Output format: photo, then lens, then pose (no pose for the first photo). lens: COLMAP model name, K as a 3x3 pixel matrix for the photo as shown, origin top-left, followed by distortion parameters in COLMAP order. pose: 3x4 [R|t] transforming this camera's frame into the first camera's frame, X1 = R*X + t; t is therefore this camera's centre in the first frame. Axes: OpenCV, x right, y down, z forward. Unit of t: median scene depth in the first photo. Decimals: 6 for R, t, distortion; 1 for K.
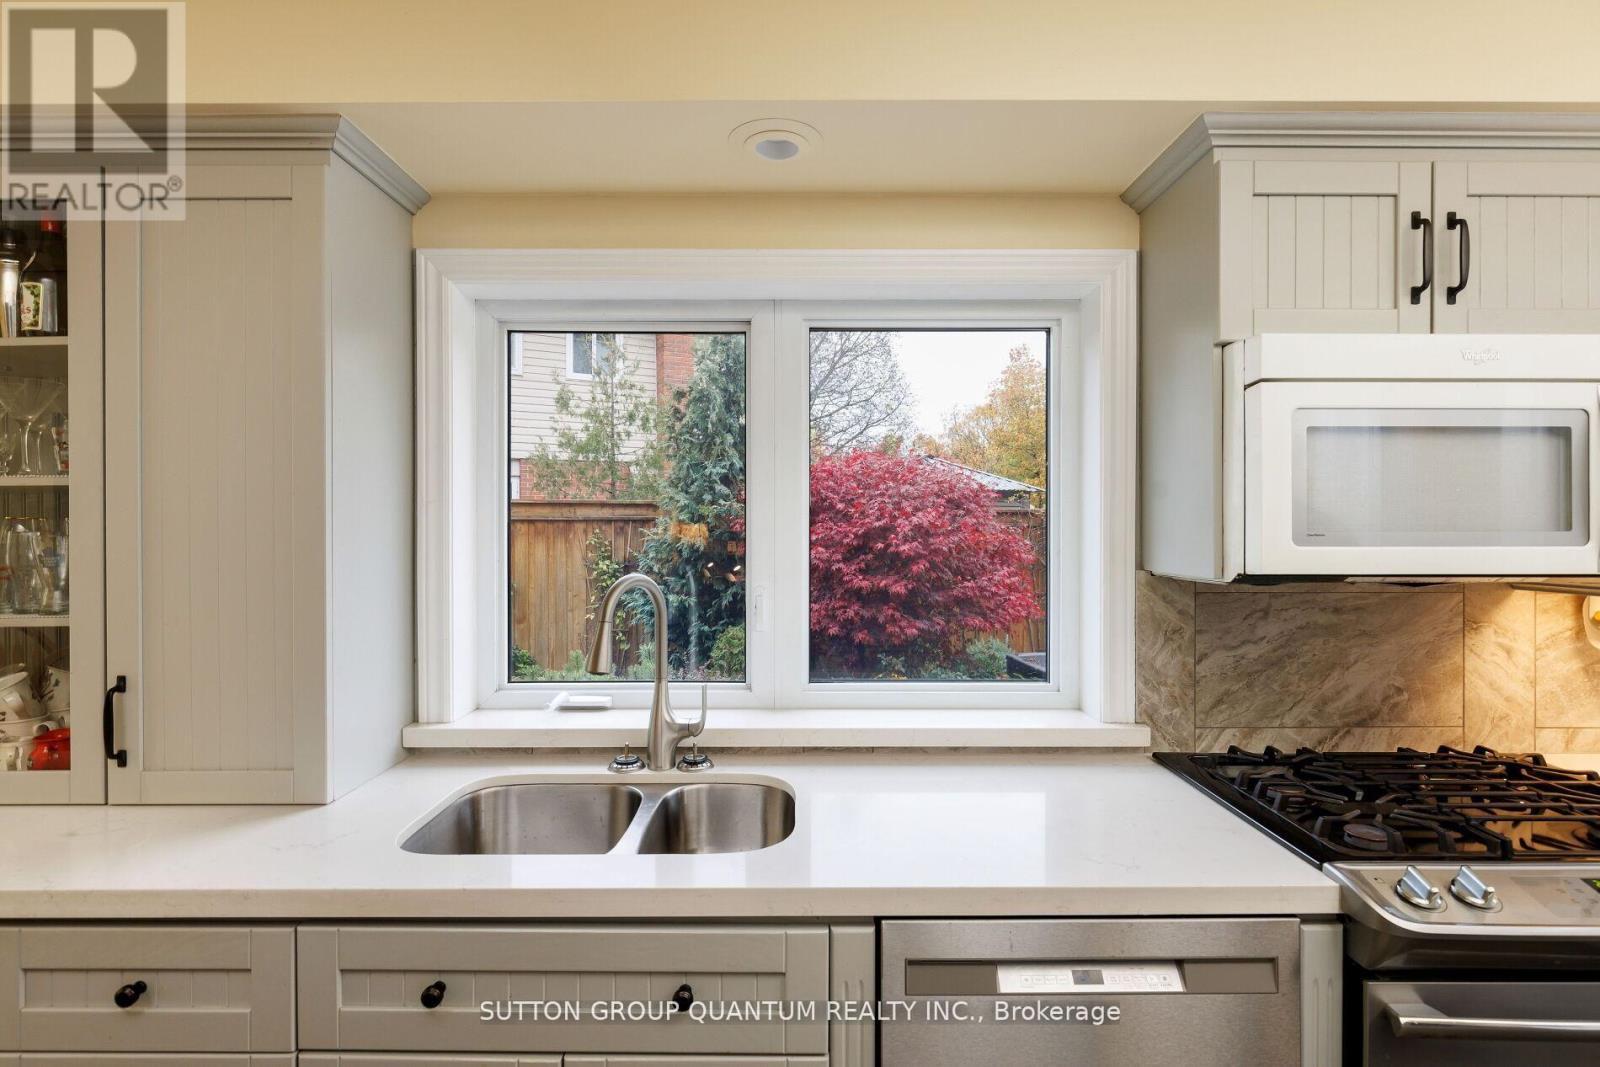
lens RADIAL K [[784.6, 0, 800.0], [0, 784.6, 533.5], [0, 0, 1]] dist [0.000367, -0.000064]
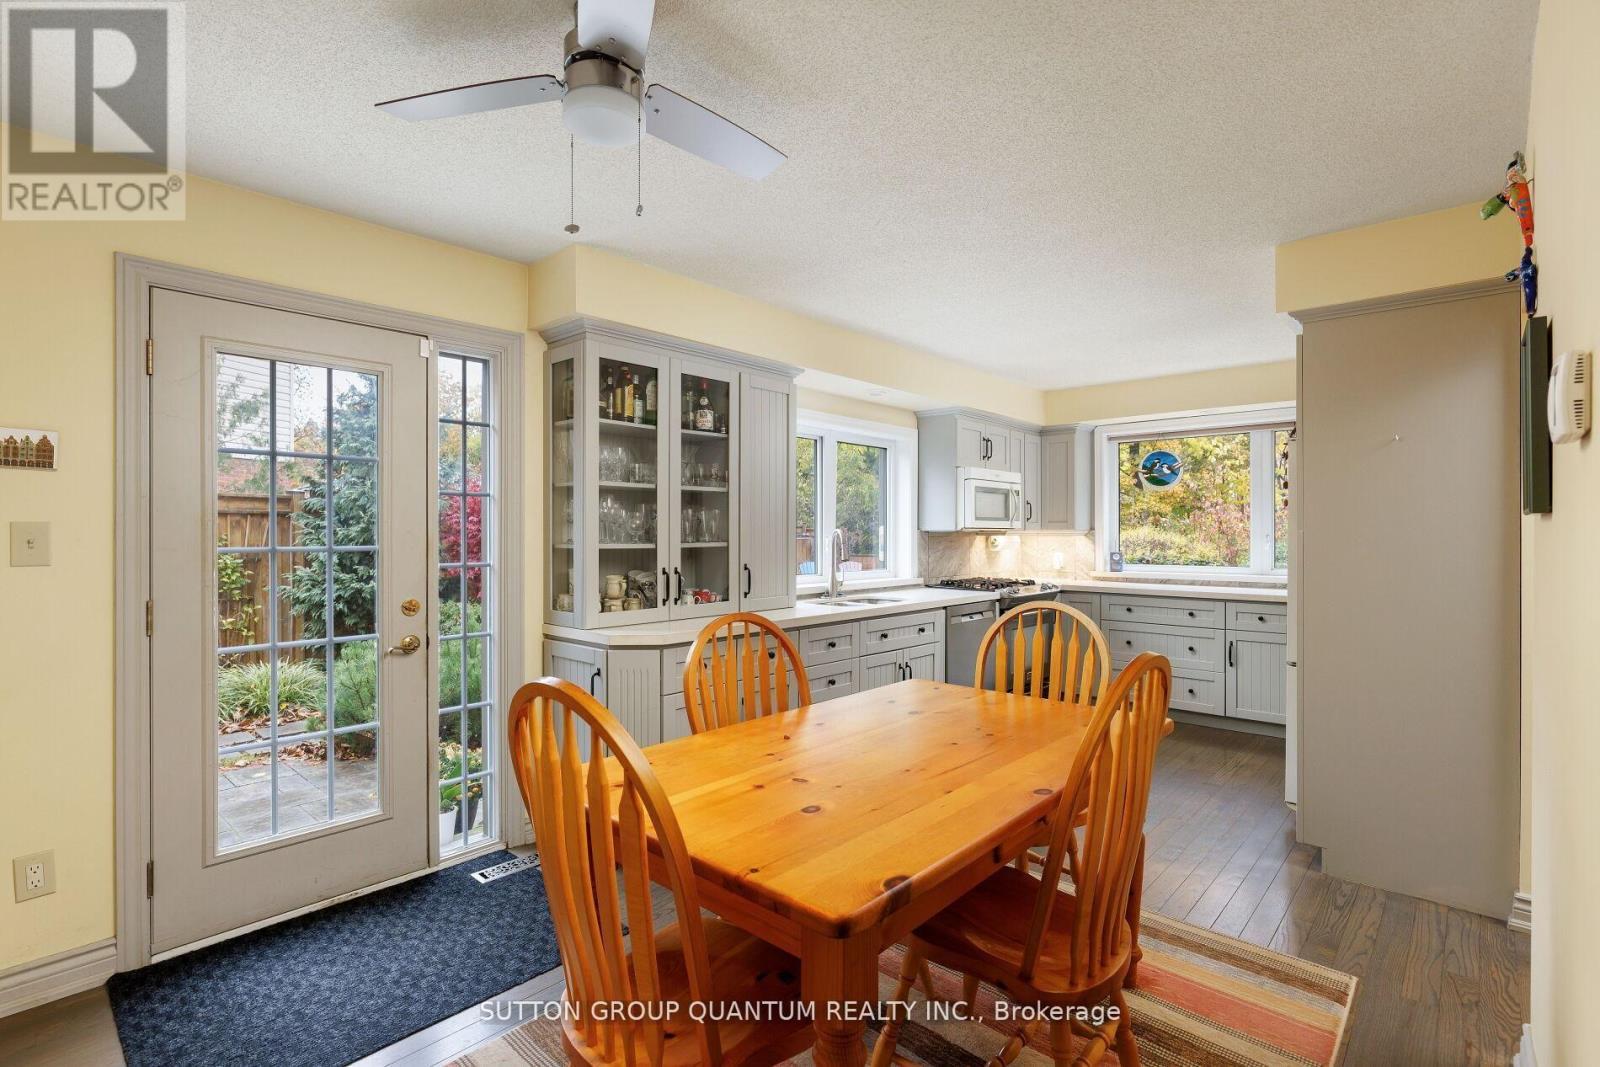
lens RADIAL K [[734.0, 0, 800.0], [0, 734.0, 533.5], [0, 0, 1]] dist [-0.001110, -0.000690]
pose [[0.680816, 0.000283, 0.732454, -2.122857], [0.004541, 0.999979, -0.004607, 0.075570], [-0.732440, 0.006463, 0.680800, -0.698704]]
